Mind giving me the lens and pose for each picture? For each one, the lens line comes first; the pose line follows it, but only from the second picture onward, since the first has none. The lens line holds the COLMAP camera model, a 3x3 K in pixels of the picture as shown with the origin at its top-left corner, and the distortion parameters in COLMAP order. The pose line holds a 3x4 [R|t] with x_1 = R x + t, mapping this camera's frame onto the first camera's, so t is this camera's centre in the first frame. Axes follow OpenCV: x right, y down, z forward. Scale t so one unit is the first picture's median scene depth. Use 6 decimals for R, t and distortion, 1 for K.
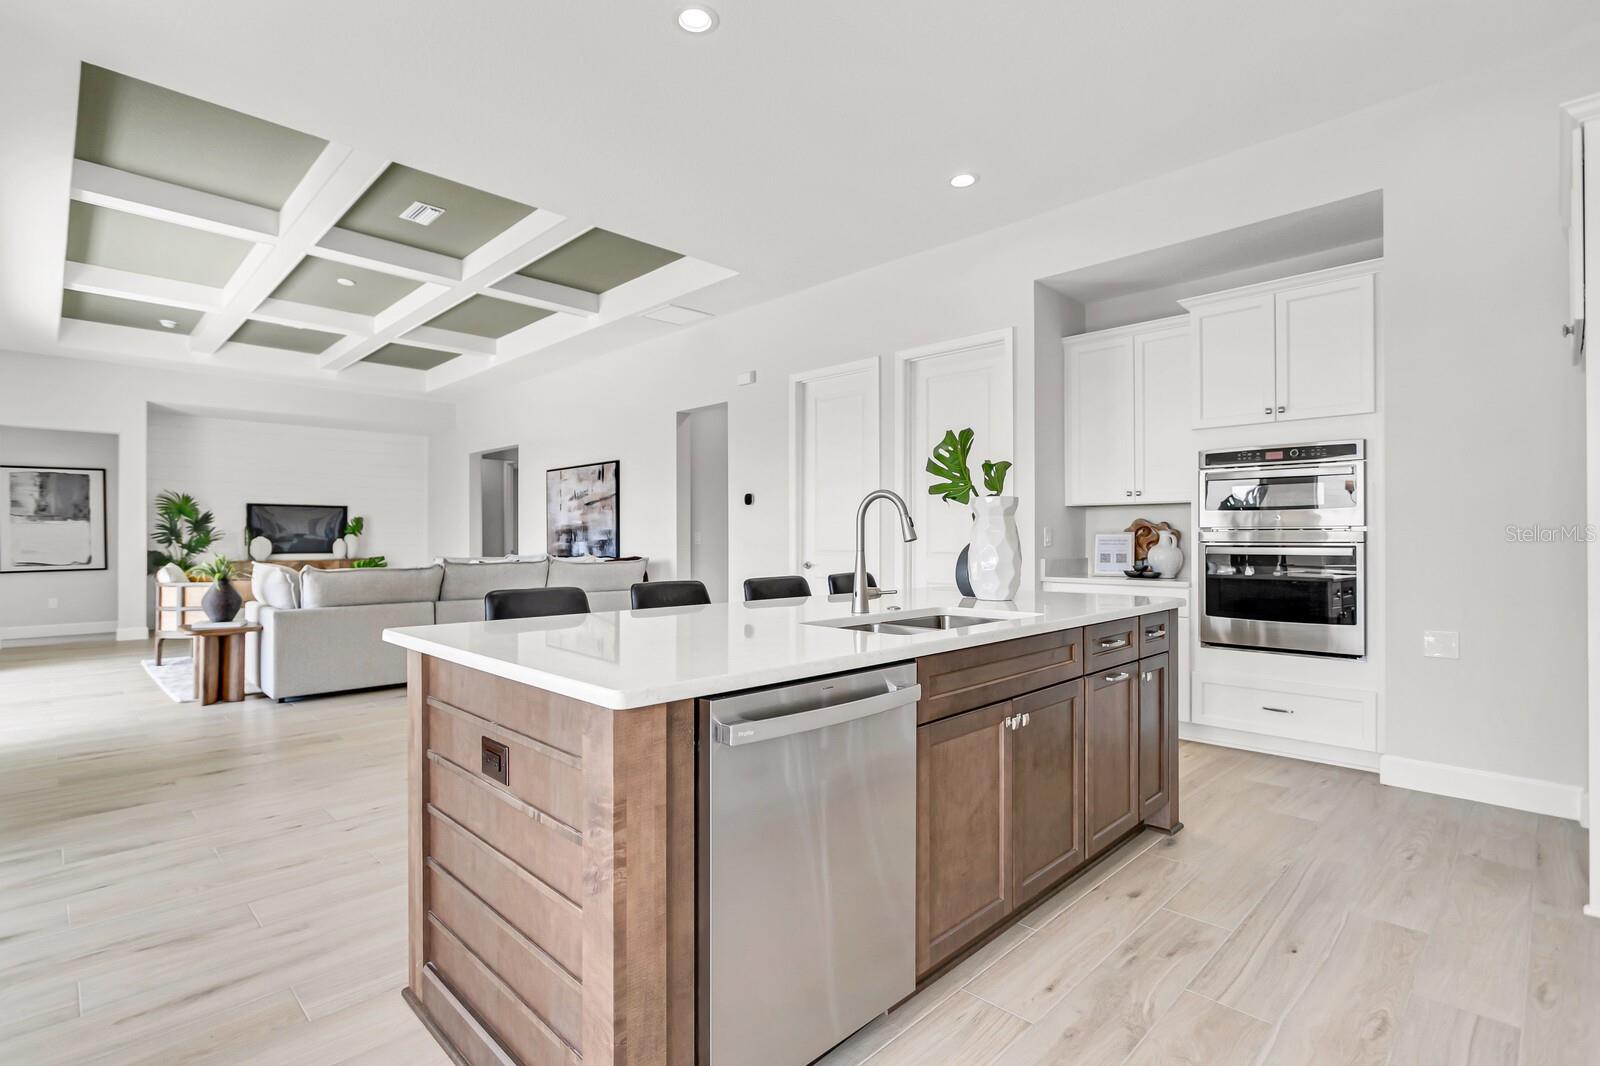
lens RADIAL K [[764.1, 0, 787.2], [0, 764.1, 539.7], [0, 0, 1]] dist [-0.002491, 0.001273]
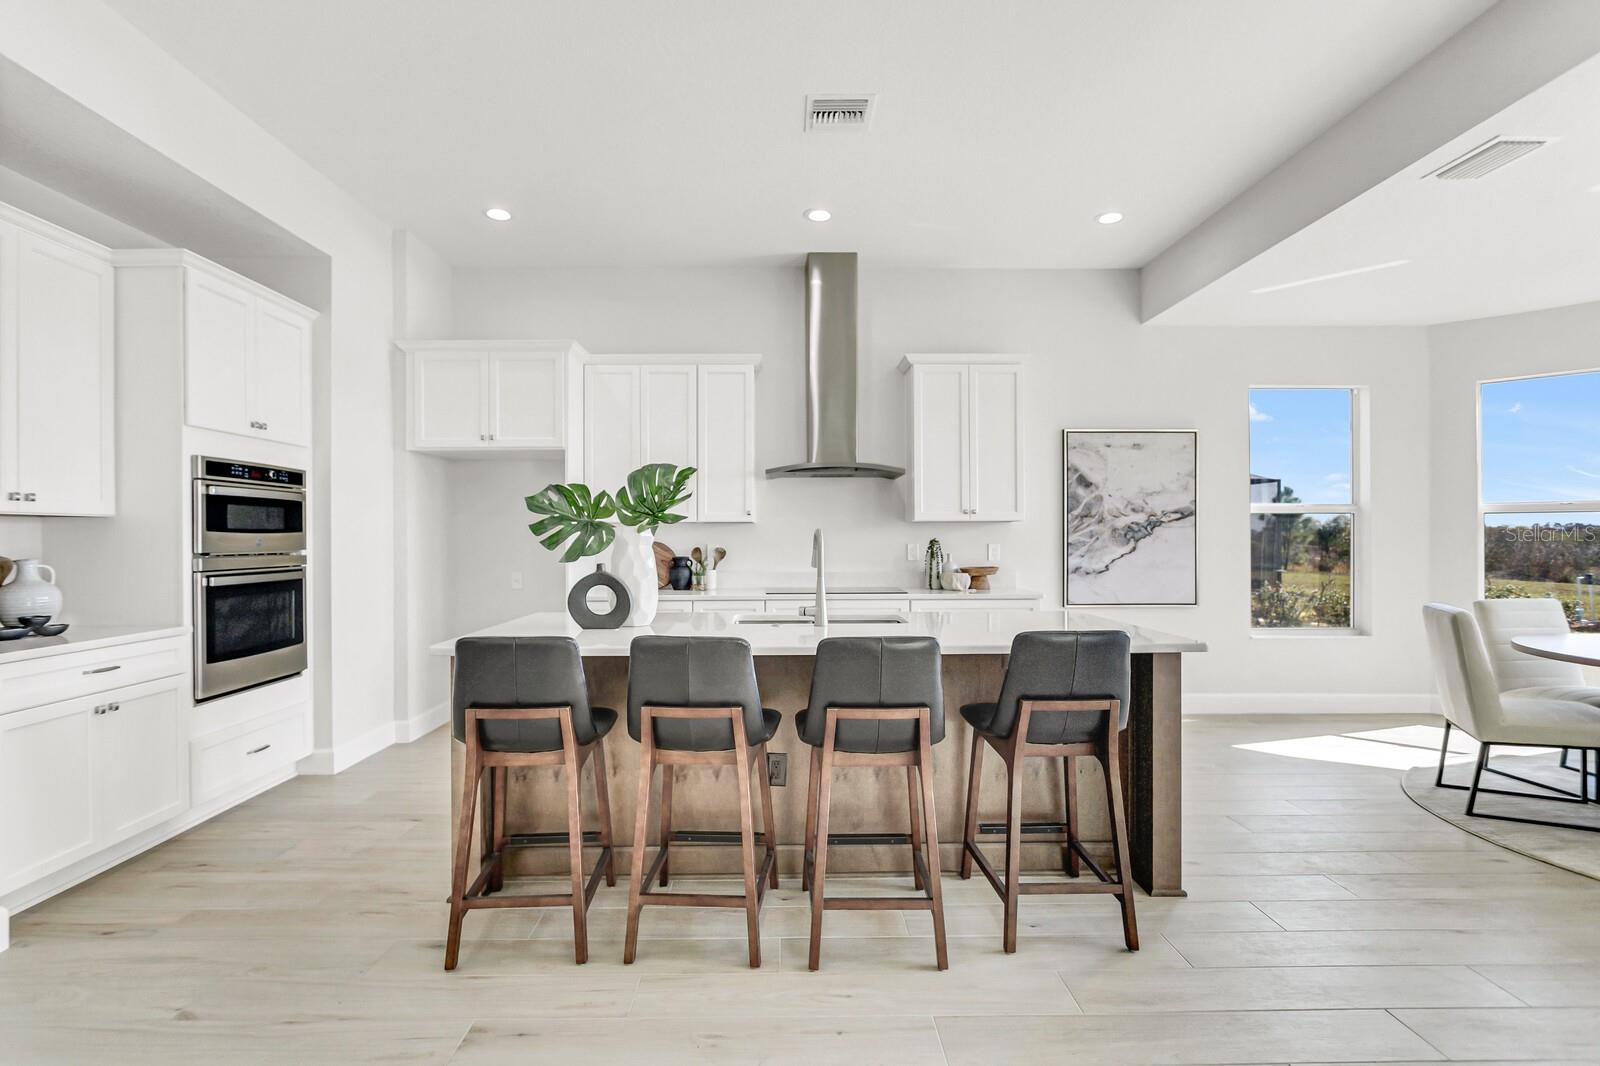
lens RADIAL K [[761.1, 0, 784.0], [0, 761.1, 533.7], [0, 0, 1]] dist [-0.014245, -0.000168]
pose [[-0.717559, 0.007782, 0.696455, -0.204769], [0.006668, 0.999969, -0.004303, -0.013649], [-0.696466, 0.001557, -0.717588, 0.548495]]
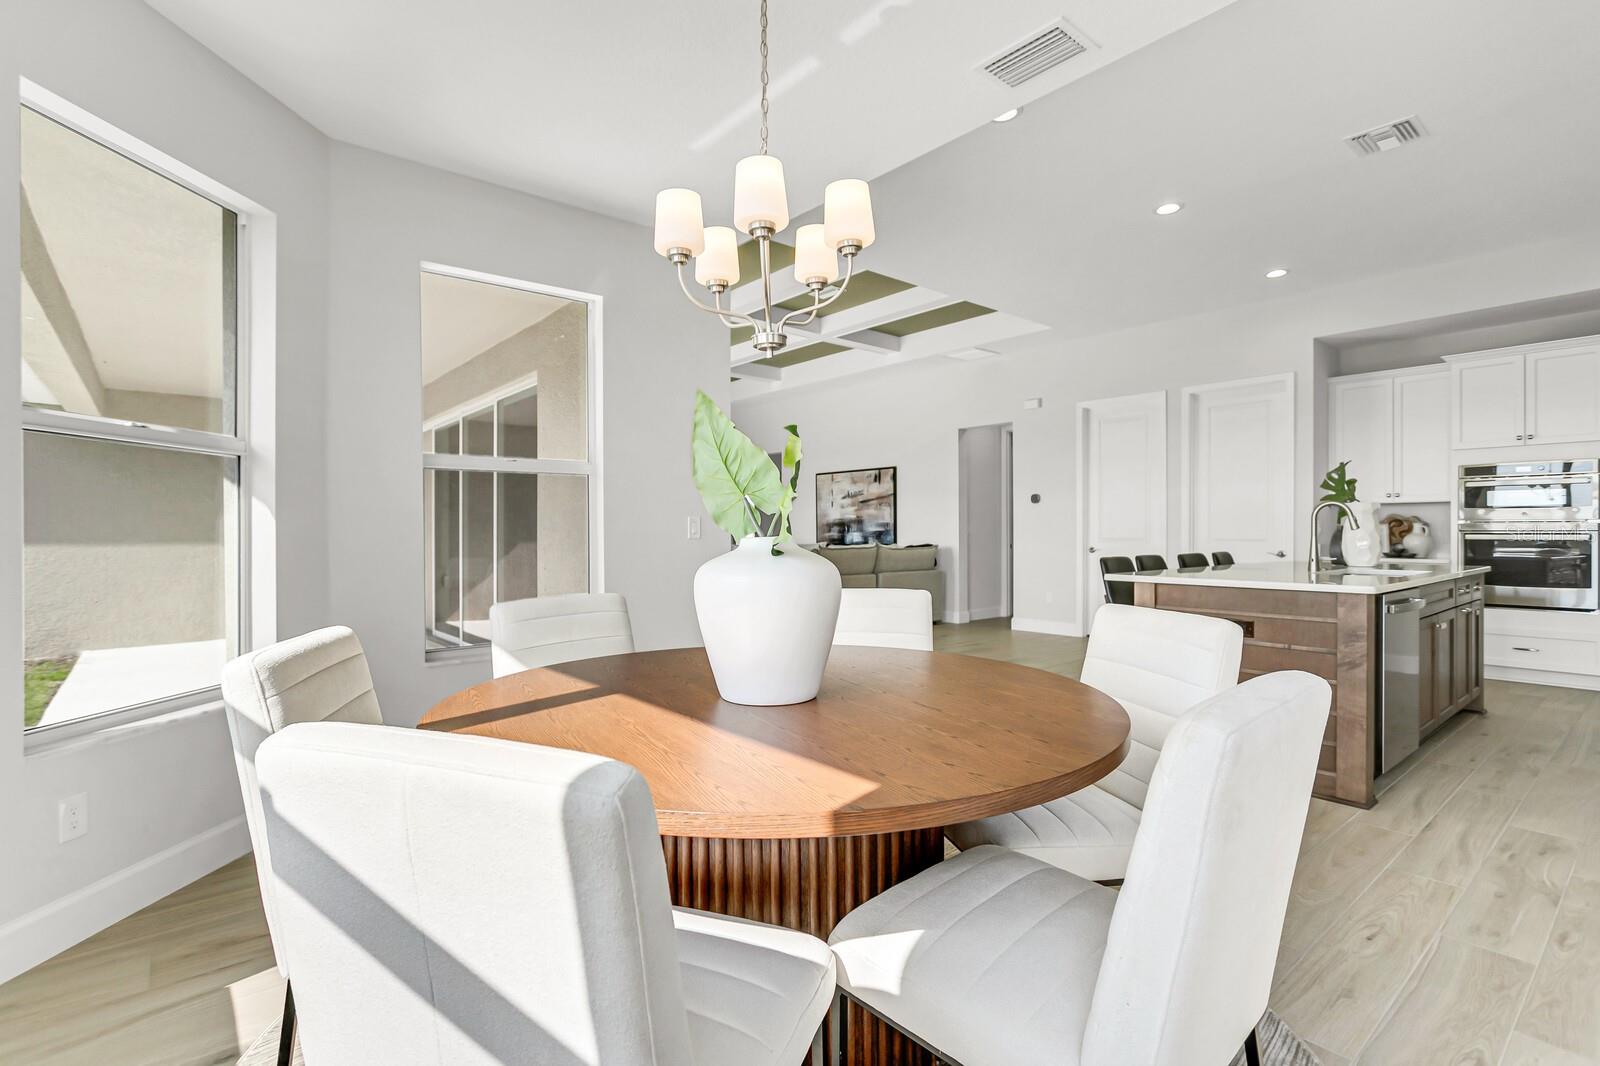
lens RADIAL K [[767.4, 0, 800.0], [0, 767.4, 533.0], [0, 0, 1]] dist [0.010670, 0.001379]
pose [[0.997371, -0.001687, -0.072441, -0.268510], [0.001851, 0.999996, 0.002200, 0.000768], [0.072437, -0.002328, 0.997370, -0.238808]]
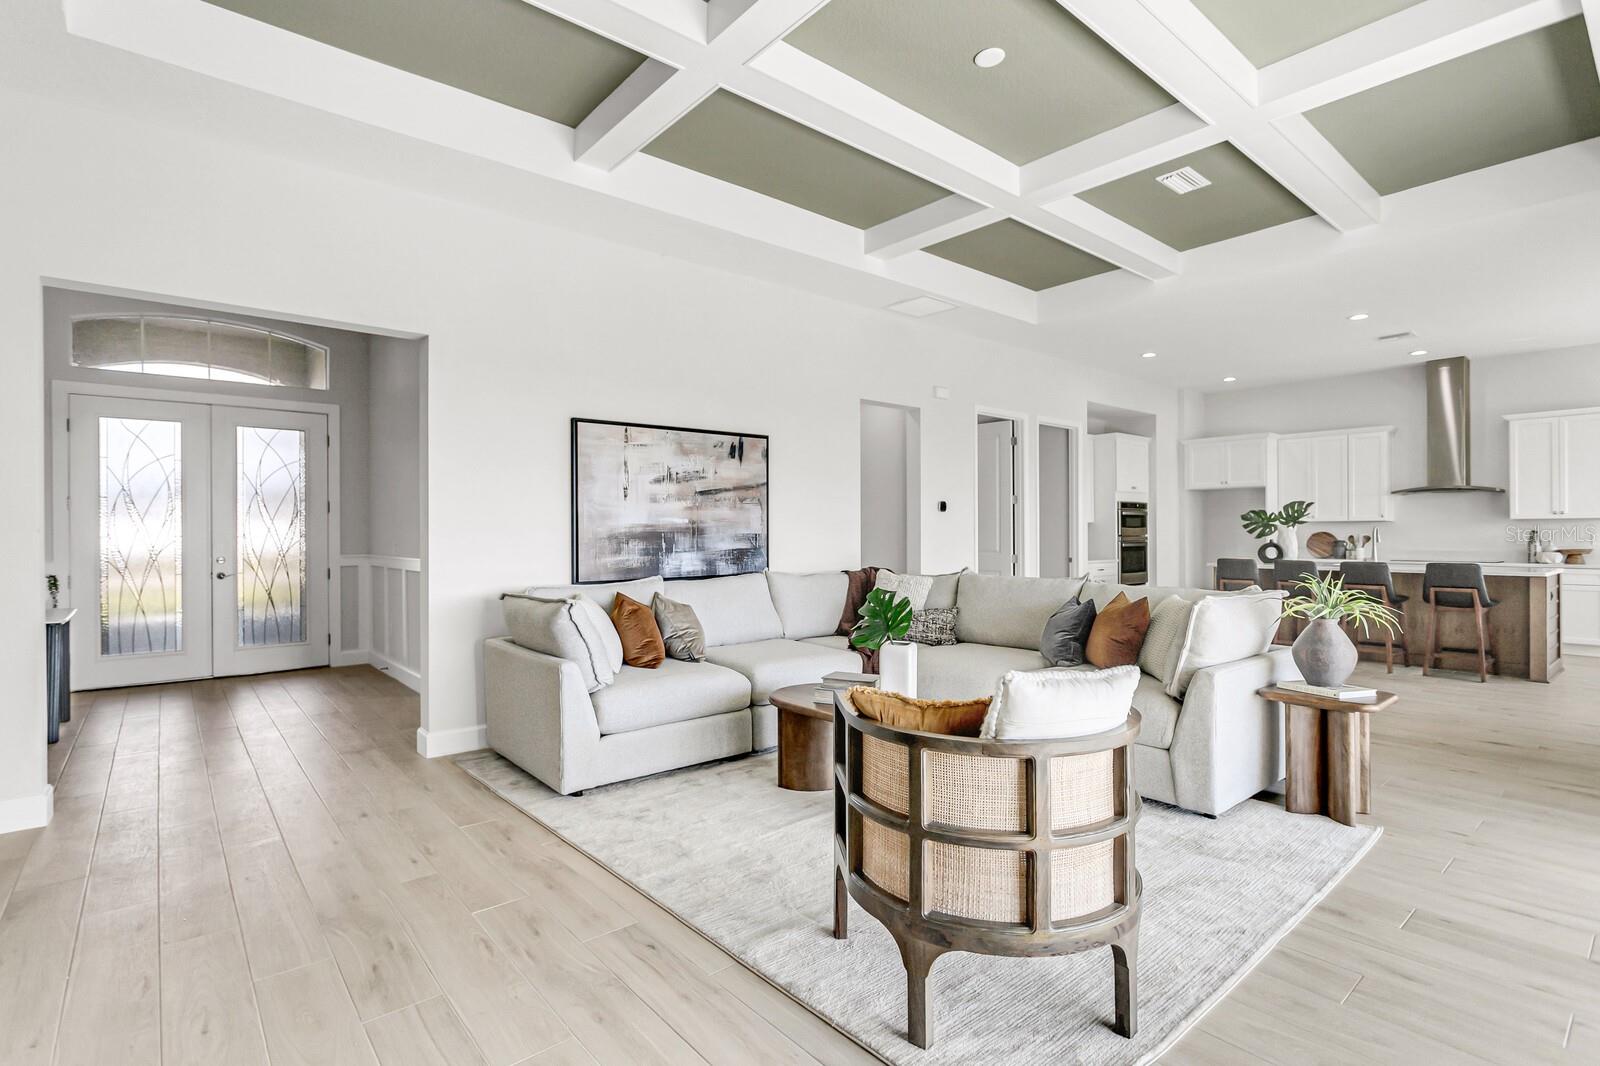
lens RADIAL K [[765.1, 0, 793.6], [0, 765.1, 535.5], [0, 0, 1]] dist [-0.002532, 0.001065]
pose [[0.077493, -0.003290, 0.996987, -0.873189], [0.005400, 0.999981, 0.002881, -0.012569], [-0.996978, 0.005160, 0.077509, 0.864867]]
